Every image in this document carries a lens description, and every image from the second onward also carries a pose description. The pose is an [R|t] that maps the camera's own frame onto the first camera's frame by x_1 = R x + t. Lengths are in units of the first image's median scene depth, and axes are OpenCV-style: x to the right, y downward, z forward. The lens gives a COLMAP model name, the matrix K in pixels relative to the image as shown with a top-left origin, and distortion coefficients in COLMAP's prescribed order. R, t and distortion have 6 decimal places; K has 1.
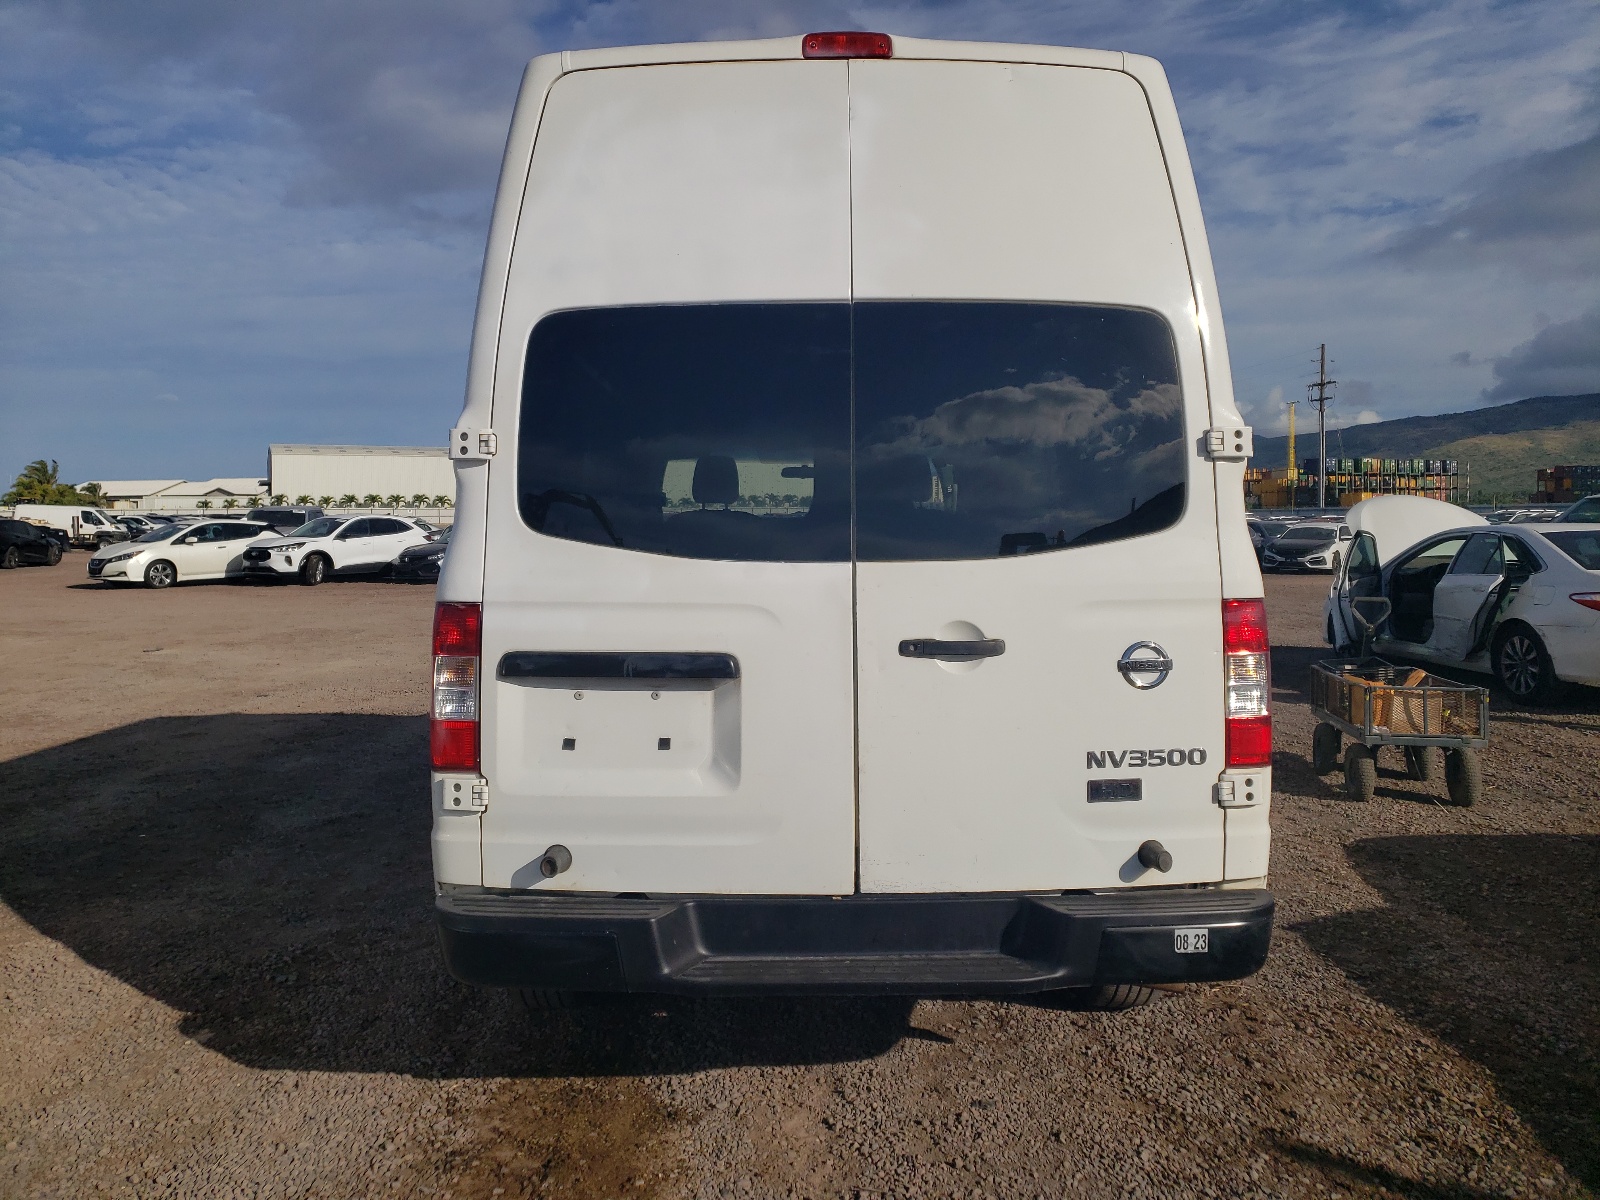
lens RADIAL K [[1220.8, 0, 800.0], [0, 1220.8, 565.0], [0, 0, 1]] dist [0.018160, 0.000197]
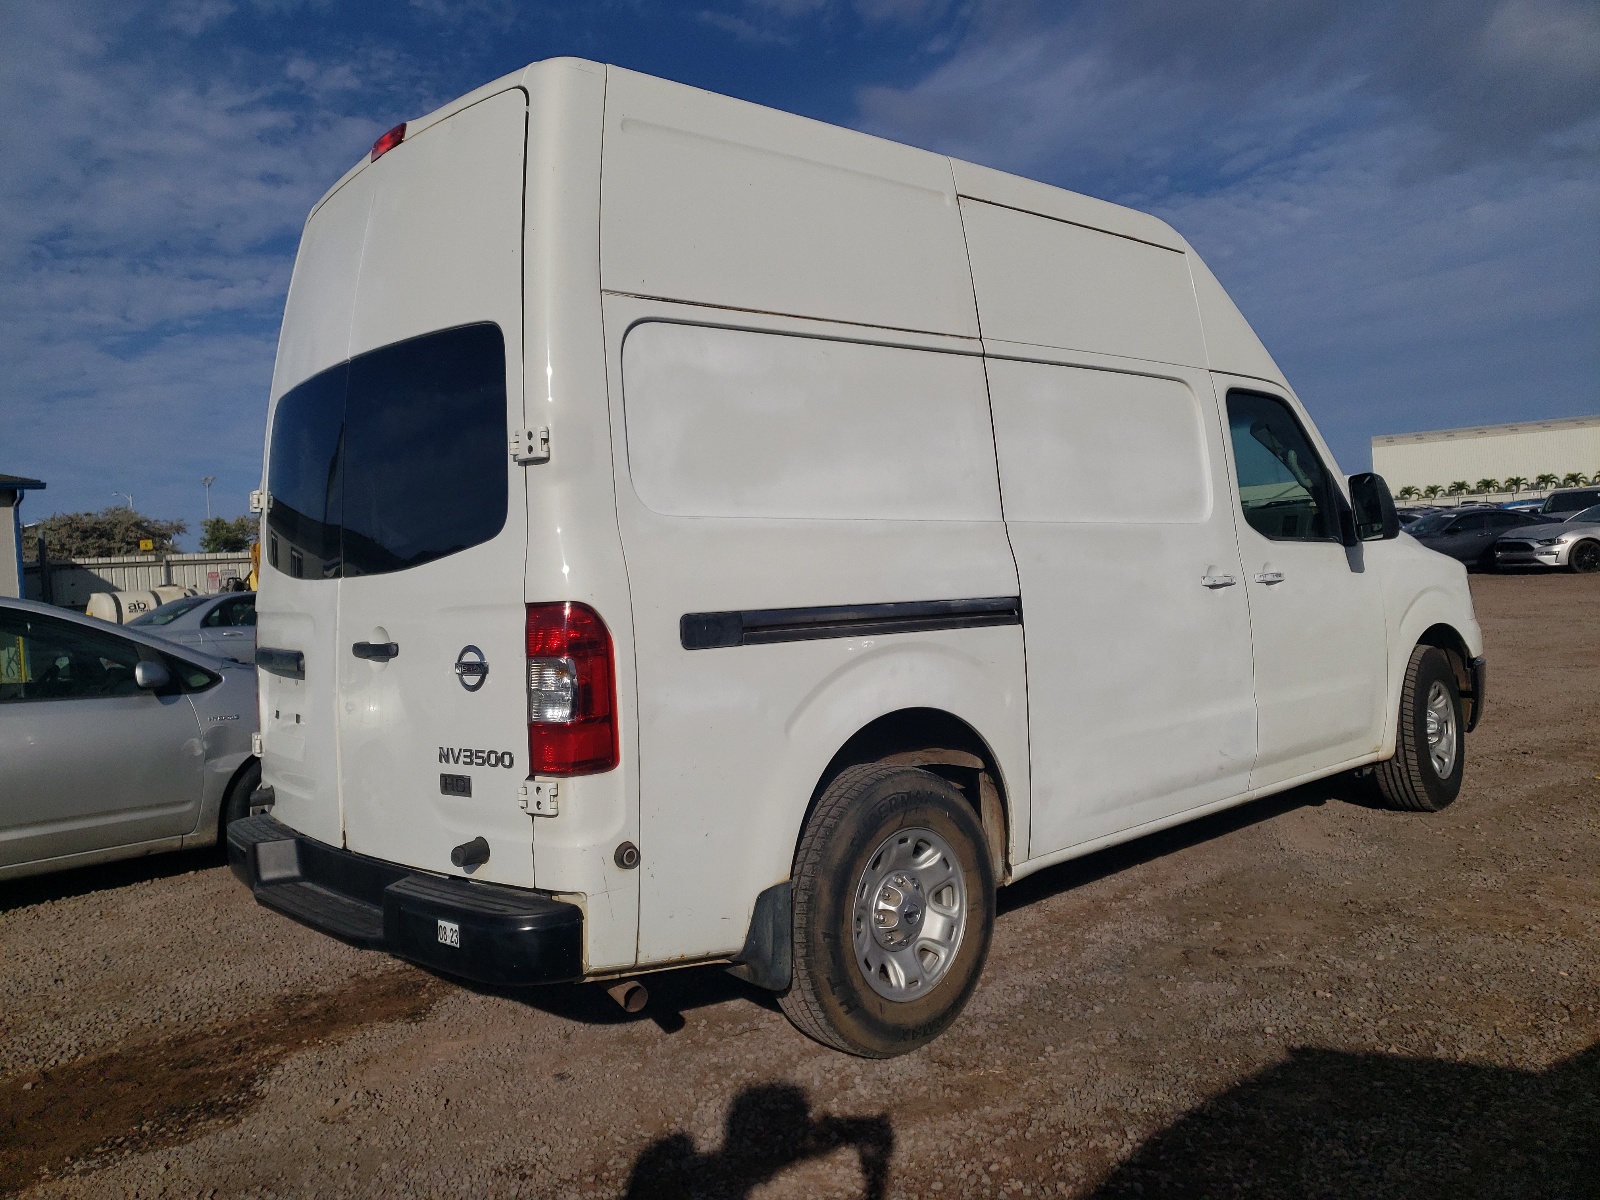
lens RADIAL K [[1242.7, 0, 800.0], [0, 1242.7, 600.0], [0, 0, 1]] dist [0.051376, -0.128228]
pose [[0.651779, -0.020016, -0.758145, 1.260278], [0.042895, 0.999024, 0.010501, 0.025644], [0.757195, -0.039365, 0.652001, 0.523653]]
